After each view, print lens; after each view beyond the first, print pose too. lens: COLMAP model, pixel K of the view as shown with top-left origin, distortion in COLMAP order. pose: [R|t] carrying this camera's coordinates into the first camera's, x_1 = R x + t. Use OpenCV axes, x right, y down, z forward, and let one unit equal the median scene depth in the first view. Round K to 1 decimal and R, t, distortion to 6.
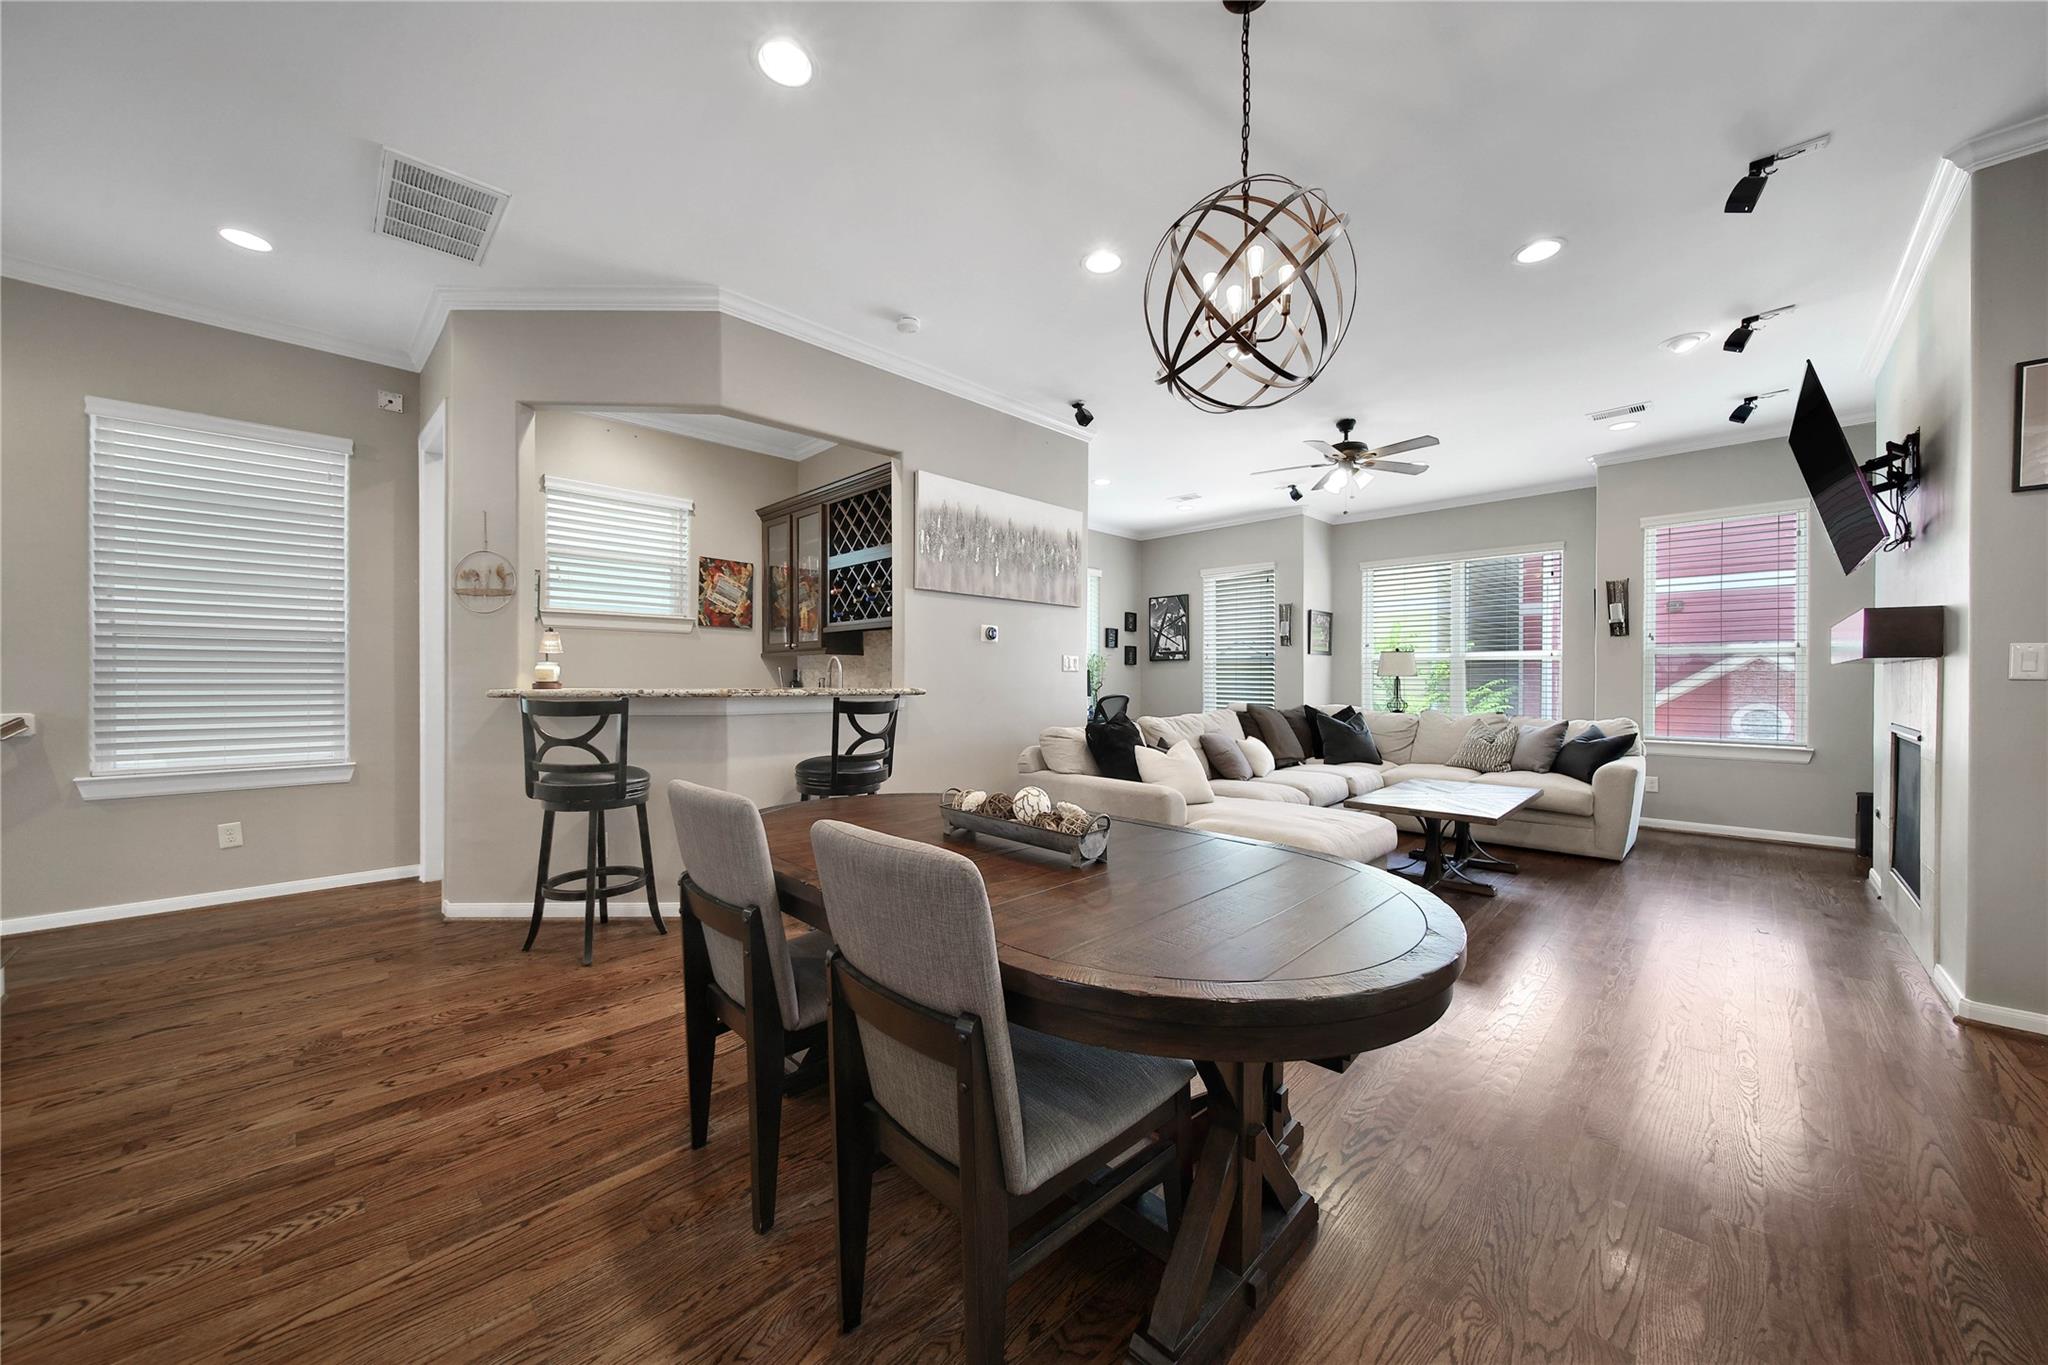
lens RADIAL K [[717.4, 0, 1015.7], [0, 717.4, 680.9], [0, 0, 1]] dist [-0.000925, -0.000505]
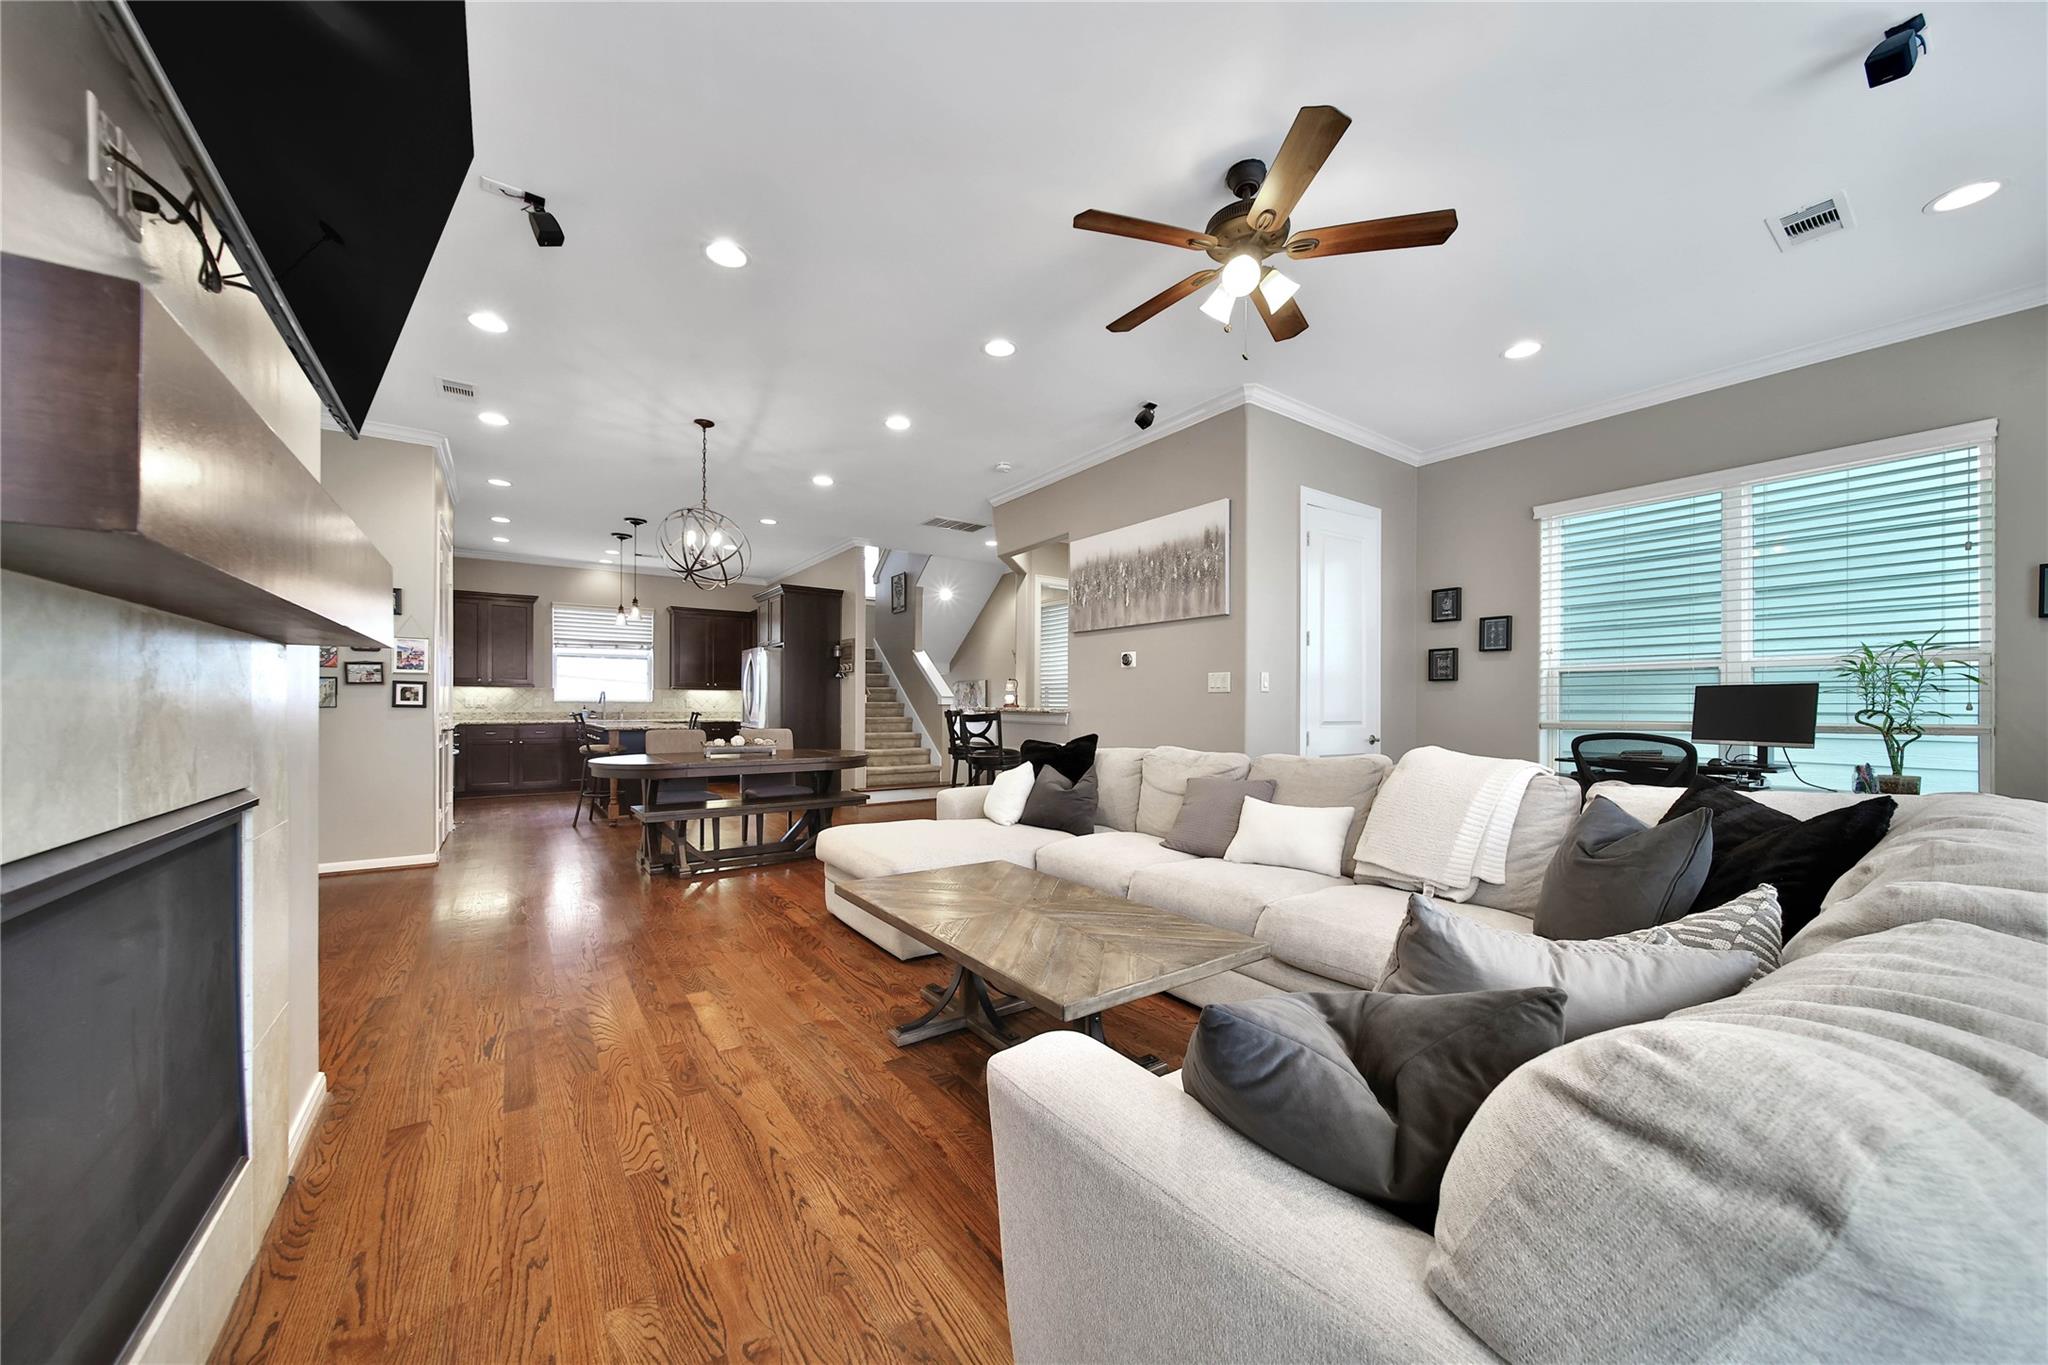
lens RADIAL K [[723.2, 0, 1019.2], [0, 723.2, 704.5], [0, 0, 1]] dist [-0.000280, -0.000197]
pose [[-0.171195, -0.005901, -0.985220, 1.035554], [-0.010824, 0.999933, -0.004108, 0.007815], [0.985178, 0.009961, -0.171247, 0.993810]]
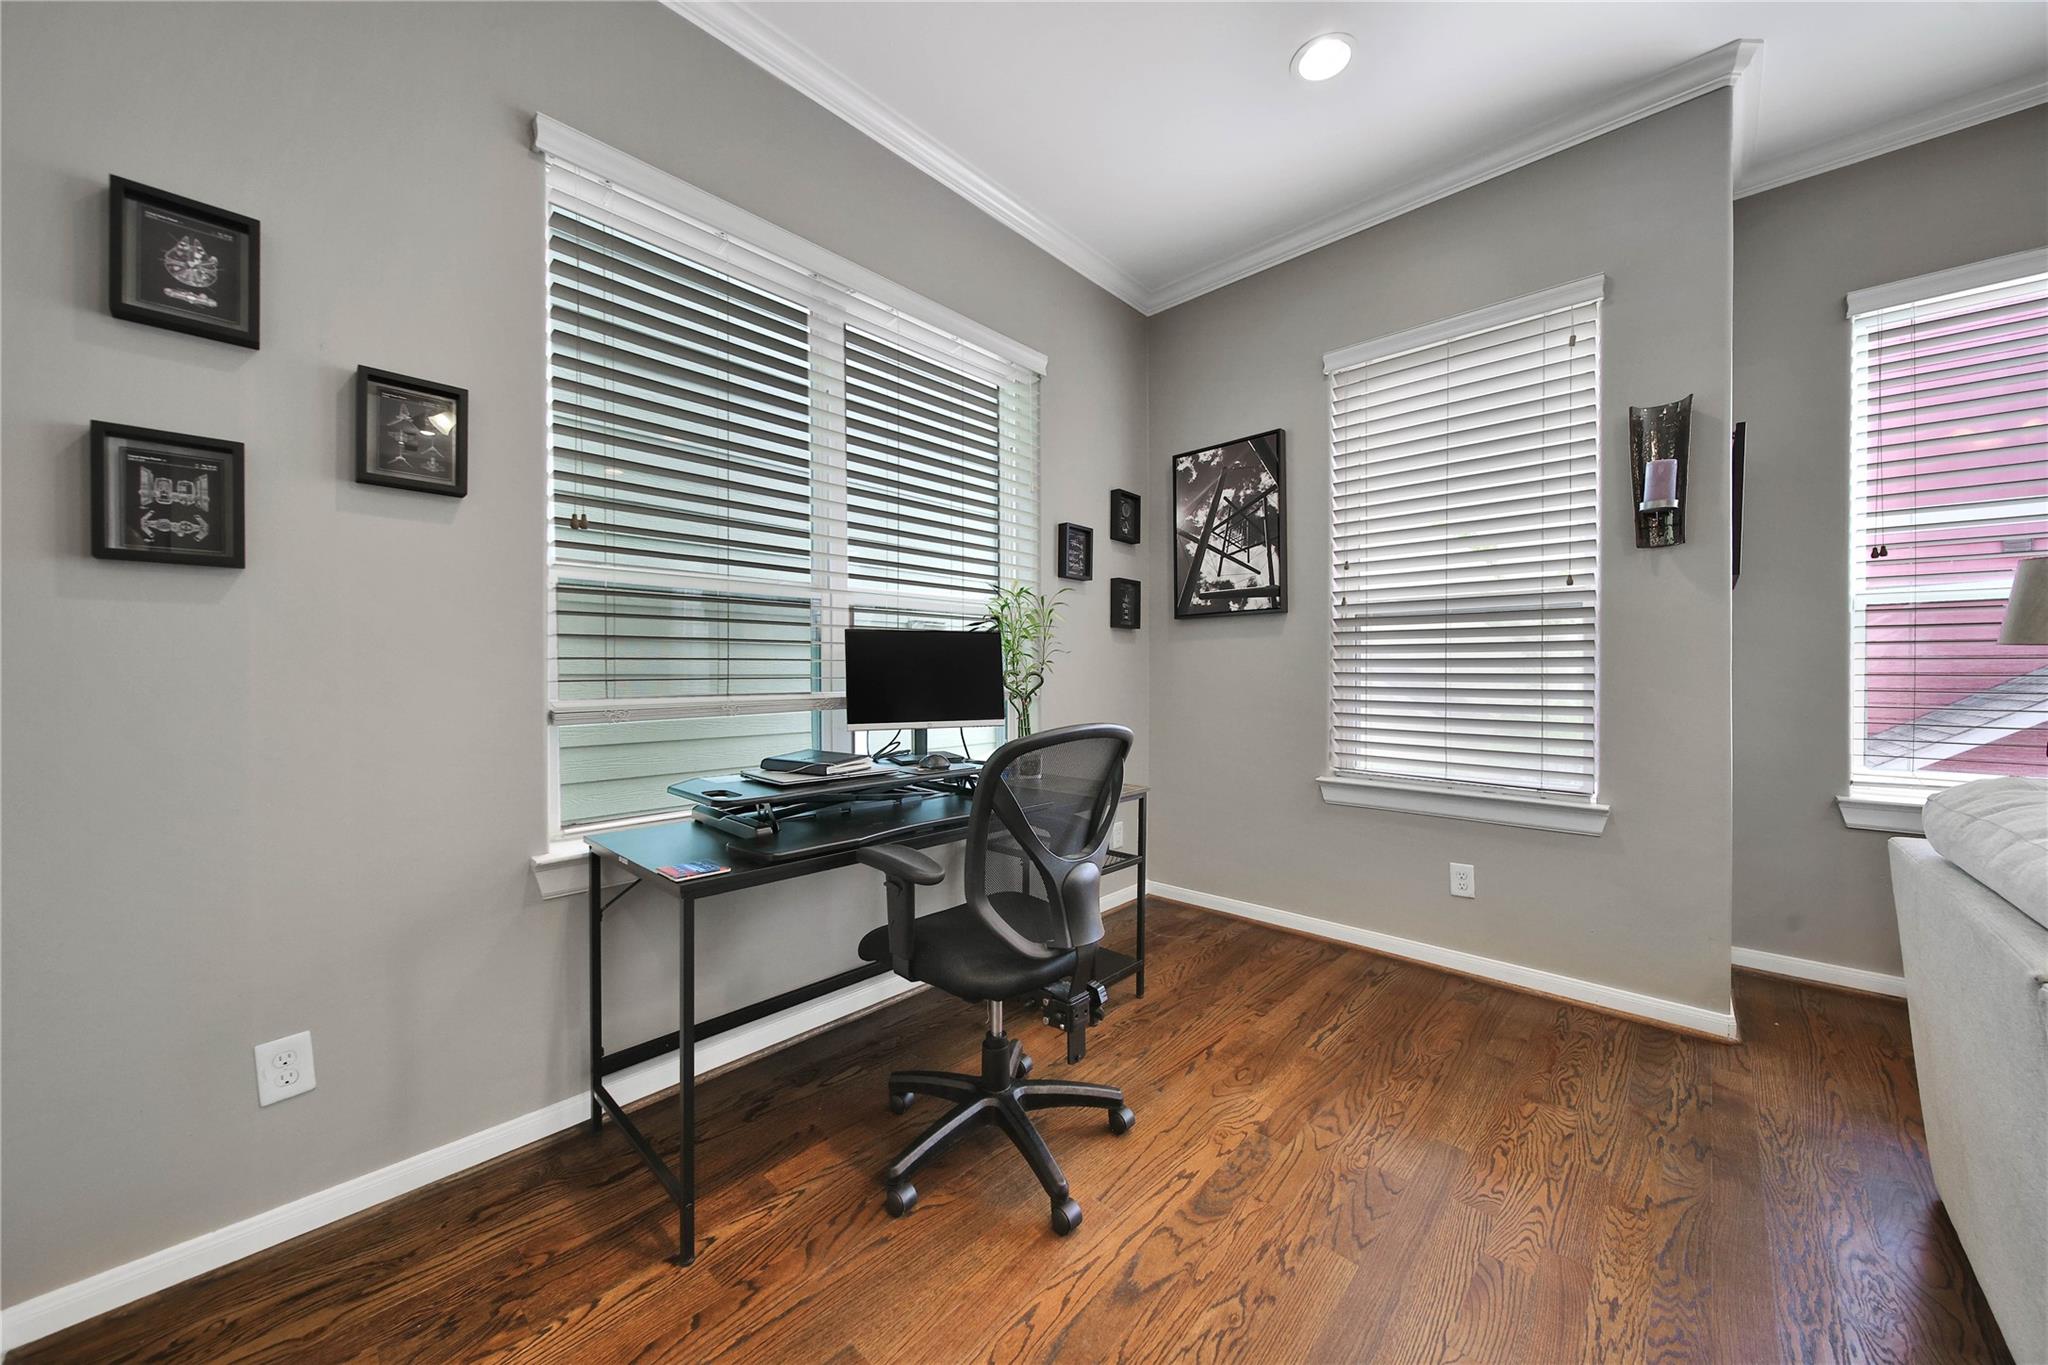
lens RADIAL K [[735.7, 0, 1026.1], [0, 735.7, 675.8], [0, 0, 1]] dist [0.000905, -0.000015]
pose [[0.999169, -0.003759, 0.040592, 0.170589], [0.003804, 0.999992, -0.001031, 0.005838], [-0.040588, 0.001185, 0.999175, 1.142561]]
